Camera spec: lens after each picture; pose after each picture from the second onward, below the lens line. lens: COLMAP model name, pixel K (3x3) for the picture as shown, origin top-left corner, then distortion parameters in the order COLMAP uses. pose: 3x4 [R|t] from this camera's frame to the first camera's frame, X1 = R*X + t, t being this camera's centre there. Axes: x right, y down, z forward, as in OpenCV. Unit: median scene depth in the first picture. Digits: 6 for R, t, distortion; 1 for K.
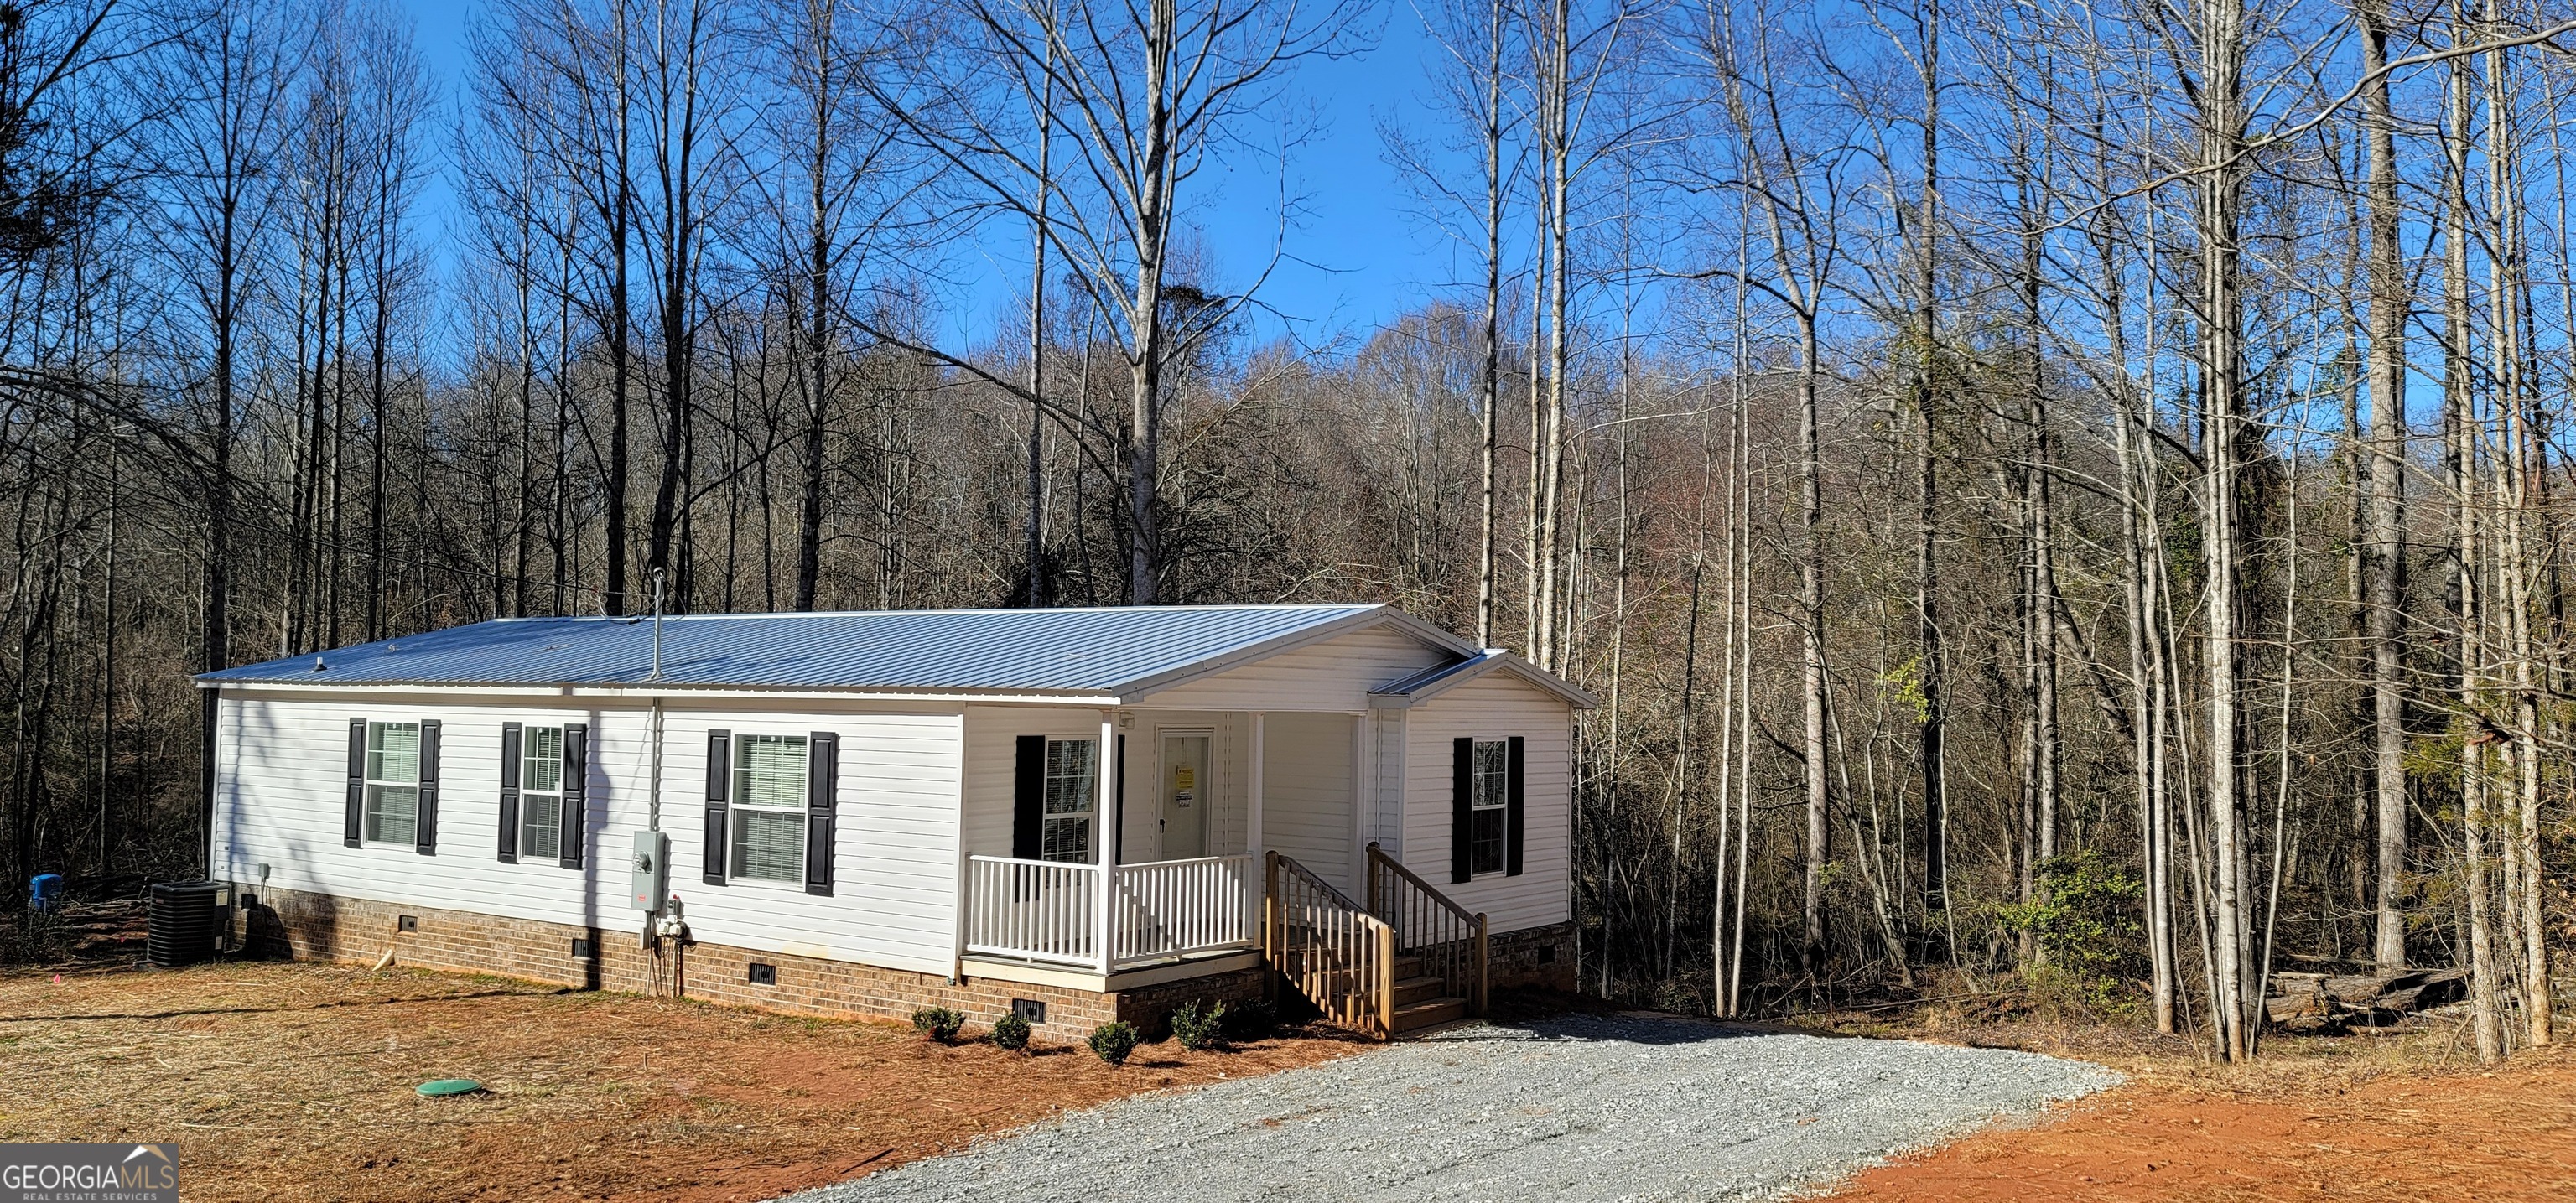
lens RADIAL K [[1893.6, 0, 1300.4], [0, 1893.6, 608.2], [0, 0, 1]] dist [0.103224, -0.094452]
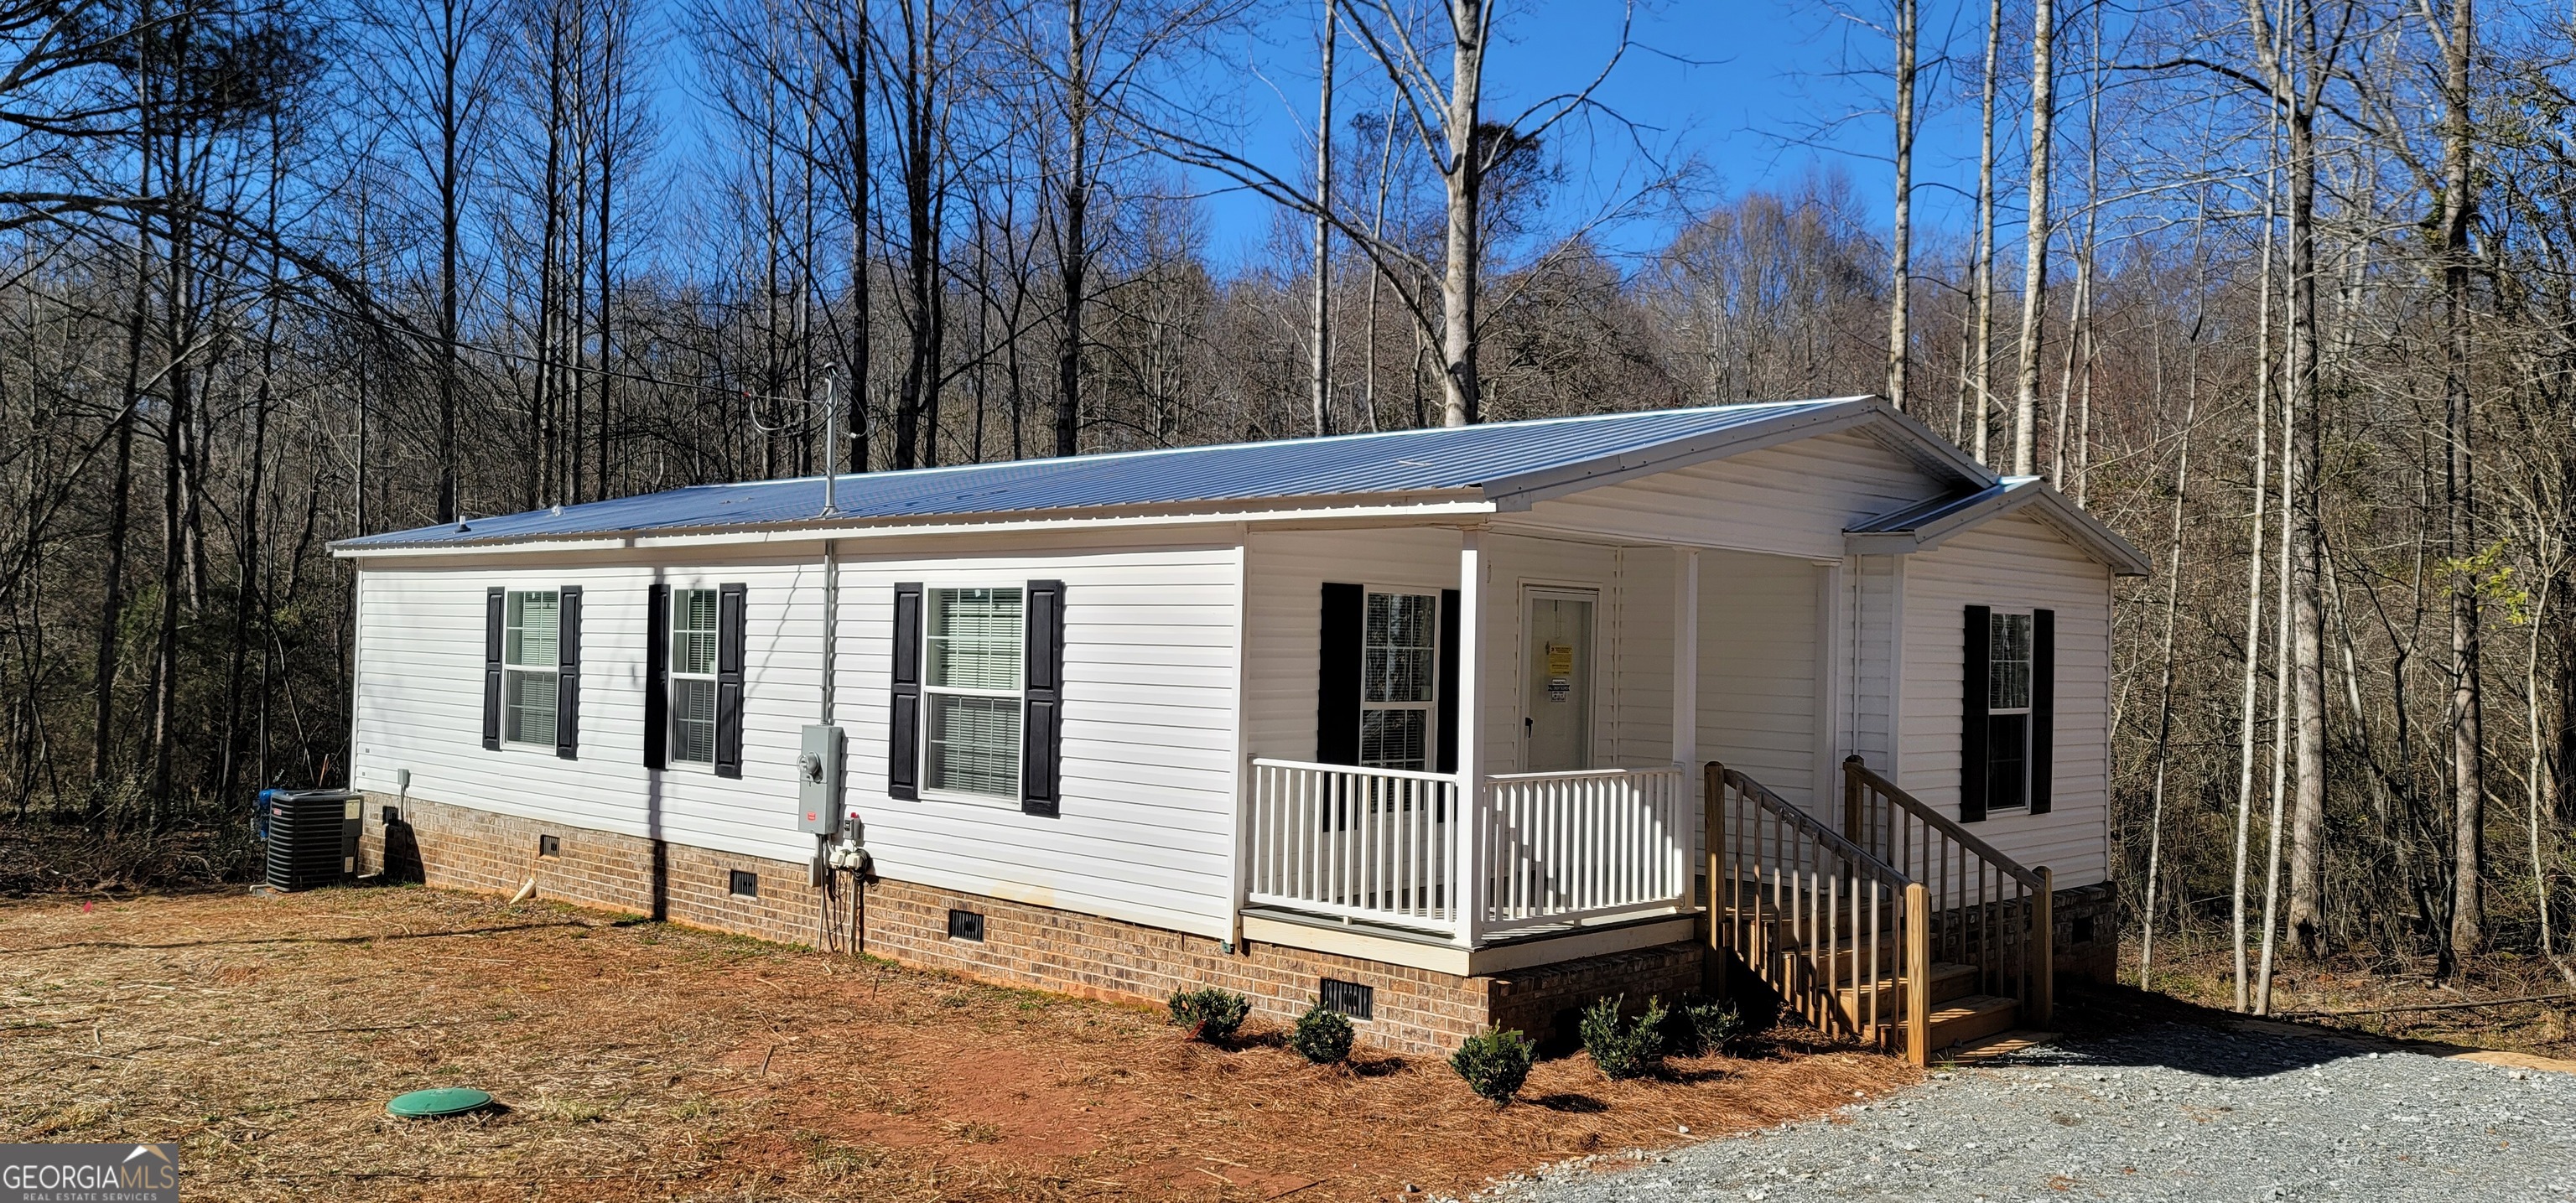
lens RADIAL K [[1893.6, 0, 1300.4], [0, 1893.6, 608.2], [0, 0, 1]] dist [0.103224, -0.094452]
pose [[0.990009, 0.002520, -0.140980, -0.059175], [0.001210, 0.999652, 0.026363, 0.054841], [0.140997, -0.026271, 0.989661, 0.320212]]
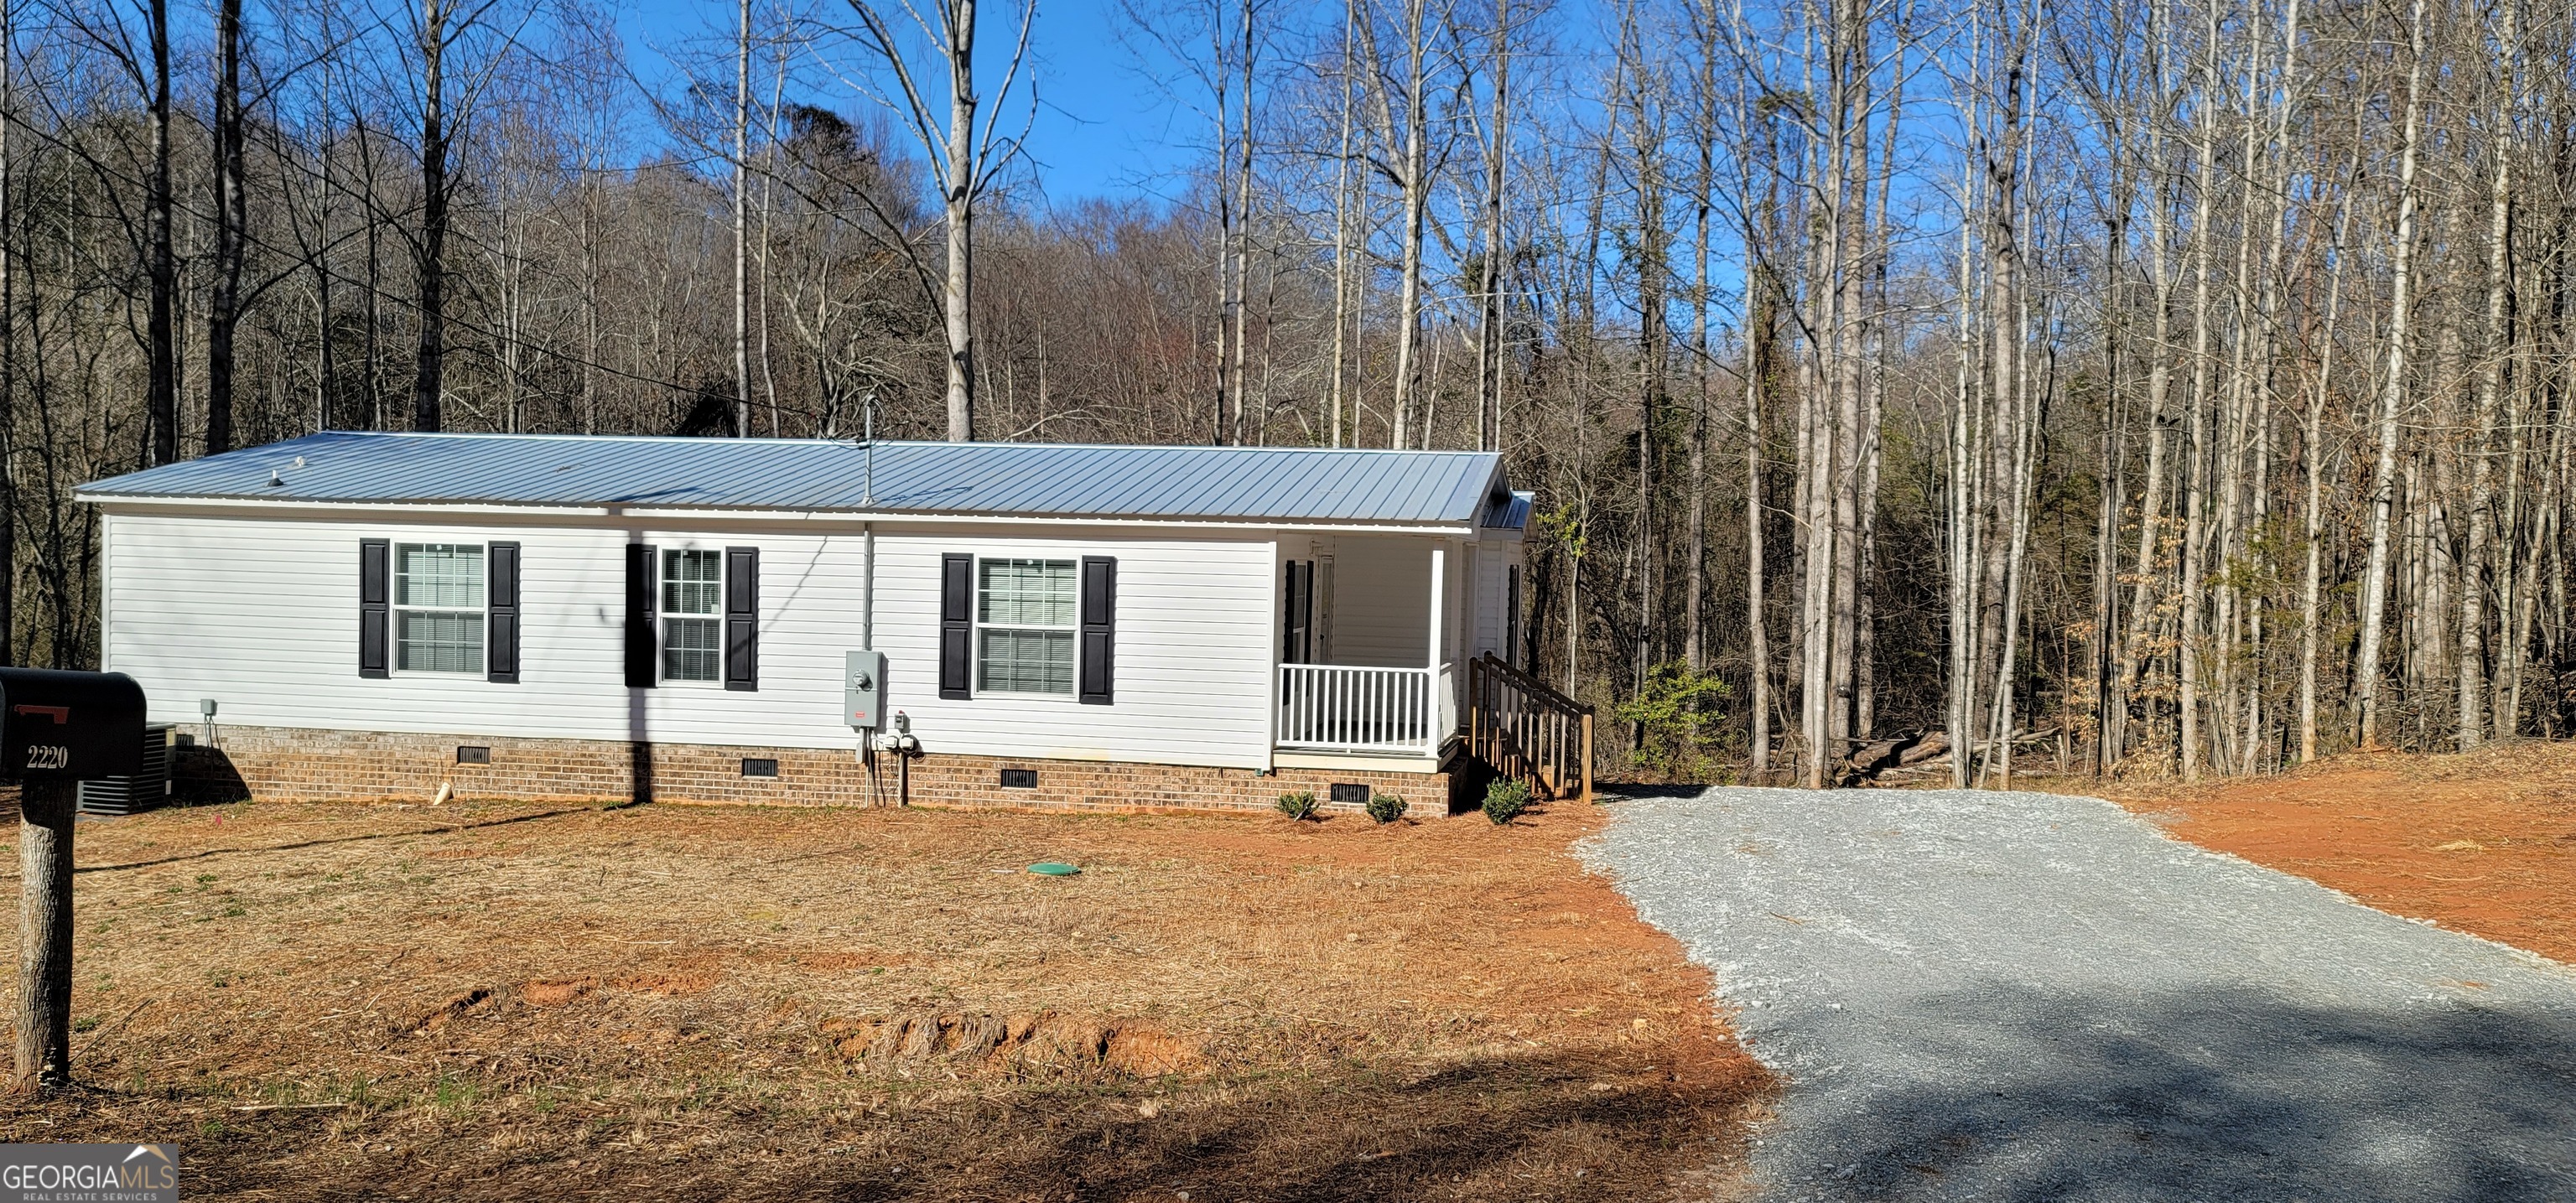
lens RADIAL K [[1893.6, 0, 1300.4], [0, 1893.6, 608.2], [0, 0, 1]] dist [0.103224, -0.094452]
pose [[0.905257, -0.006017, 0.424821, -0.584371], [-0.029082, 0.996677, 0.076087, 0.008344], [-0.423868, -0.081233, 0.902074, -0.028895]]
